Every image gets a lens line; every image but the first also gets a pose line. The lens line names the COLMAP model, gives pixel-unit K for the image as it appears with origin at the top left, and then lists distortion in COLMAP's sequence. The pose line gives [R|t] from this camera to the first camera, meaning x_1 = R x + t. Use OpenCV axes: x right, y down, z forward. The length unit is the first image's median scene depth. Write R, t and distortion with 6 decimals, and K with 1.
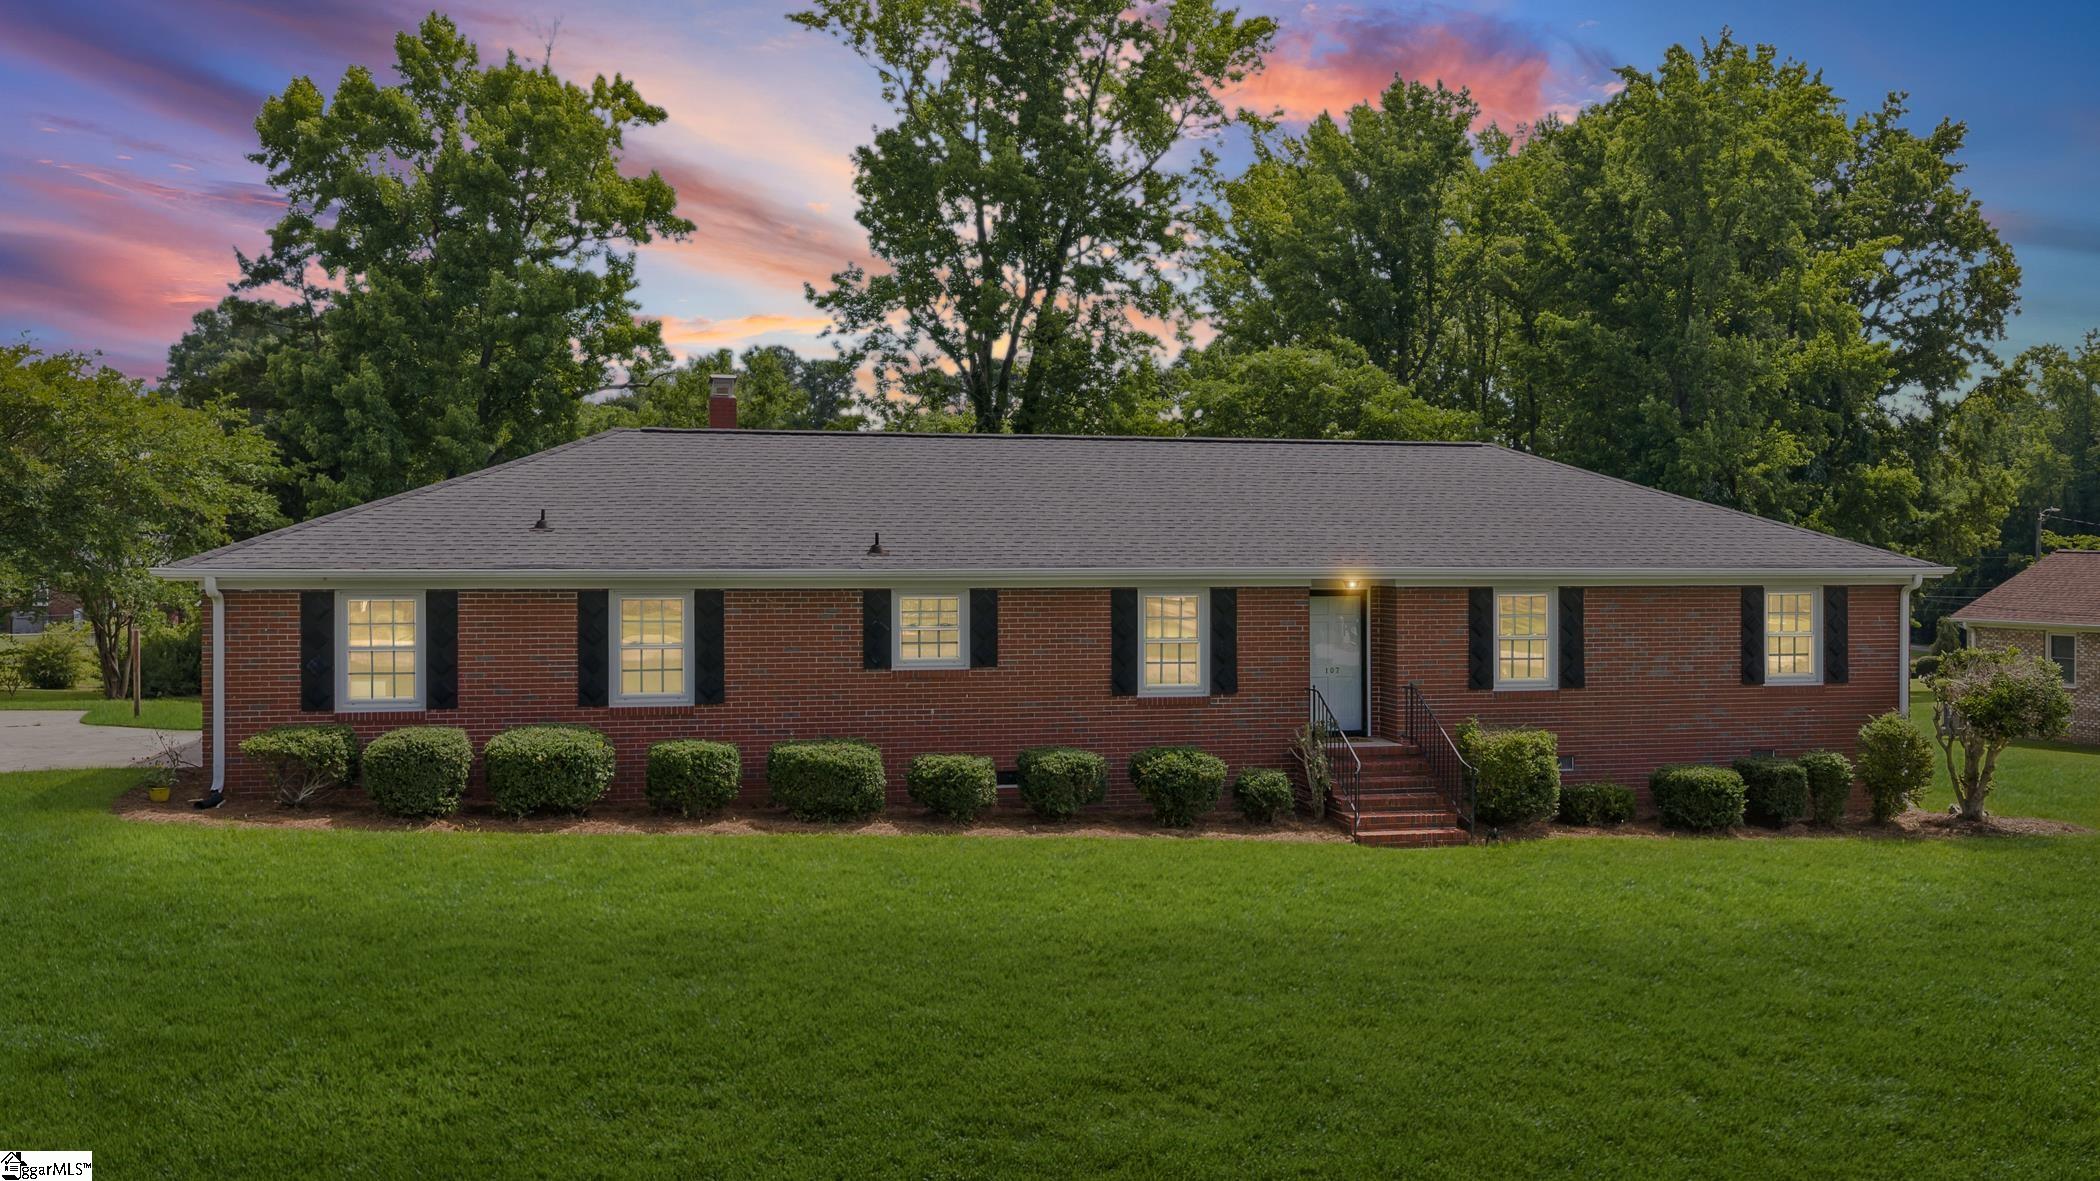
lens RADIAL K [[1735.0, 0, 1050.0], [0, 1735.0, 590.5], [0, 0, 1]] dist [0.002250, -0.000523]
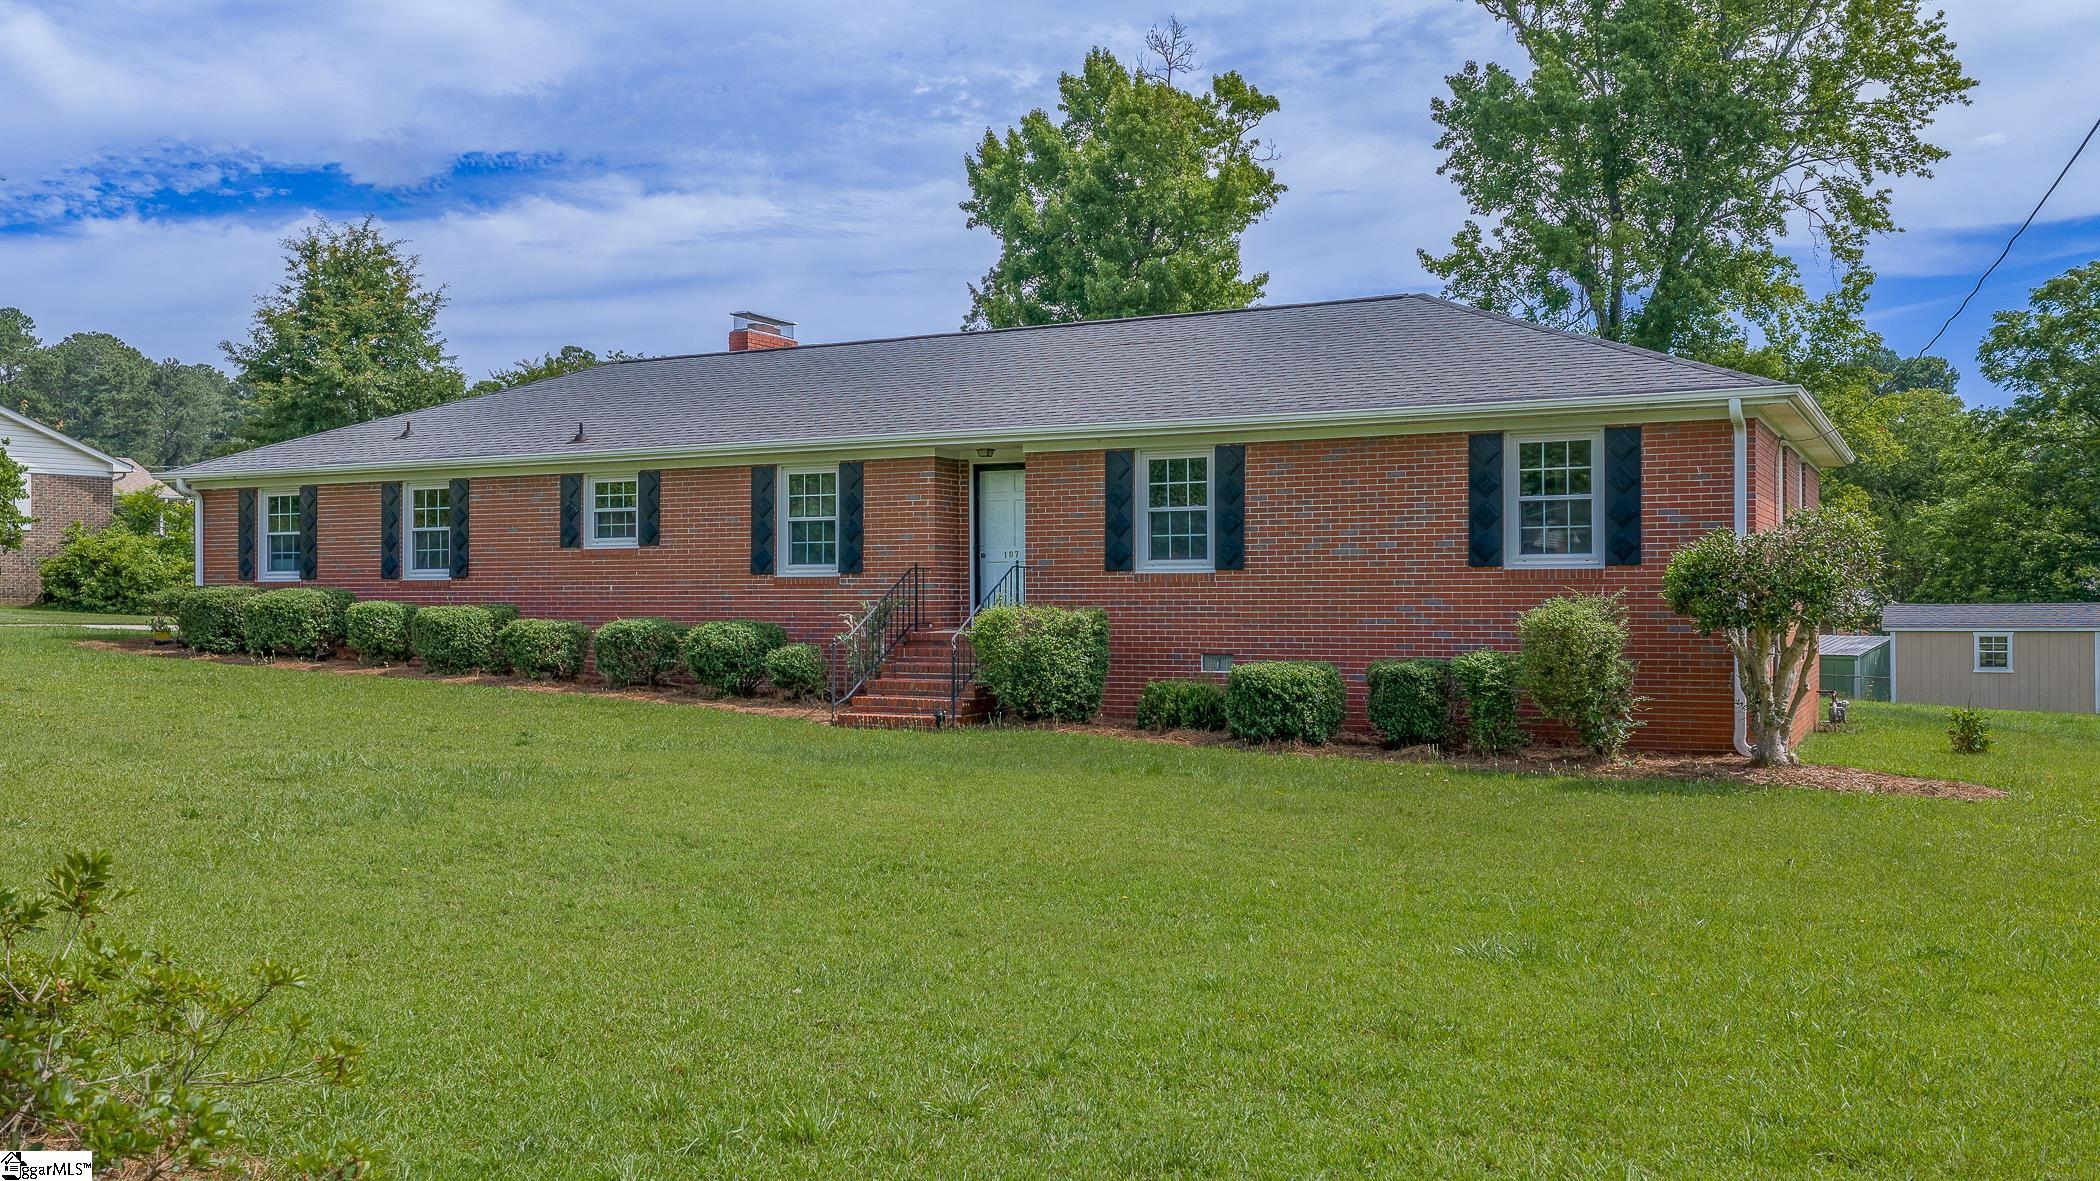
lens RADIAL K [[1735.0, 0, 1050.0], [0, 1735.0, 590.5], [0, 0, 1]] dist [0.002250, -0.000523]
pose [[0.759616, -0.006667, -0.650338, 0.611971], [-0.013070, 0.999589, -0.025514, 0.070325], [0.650241, 0.027880, 0.759216, 0.273129]]
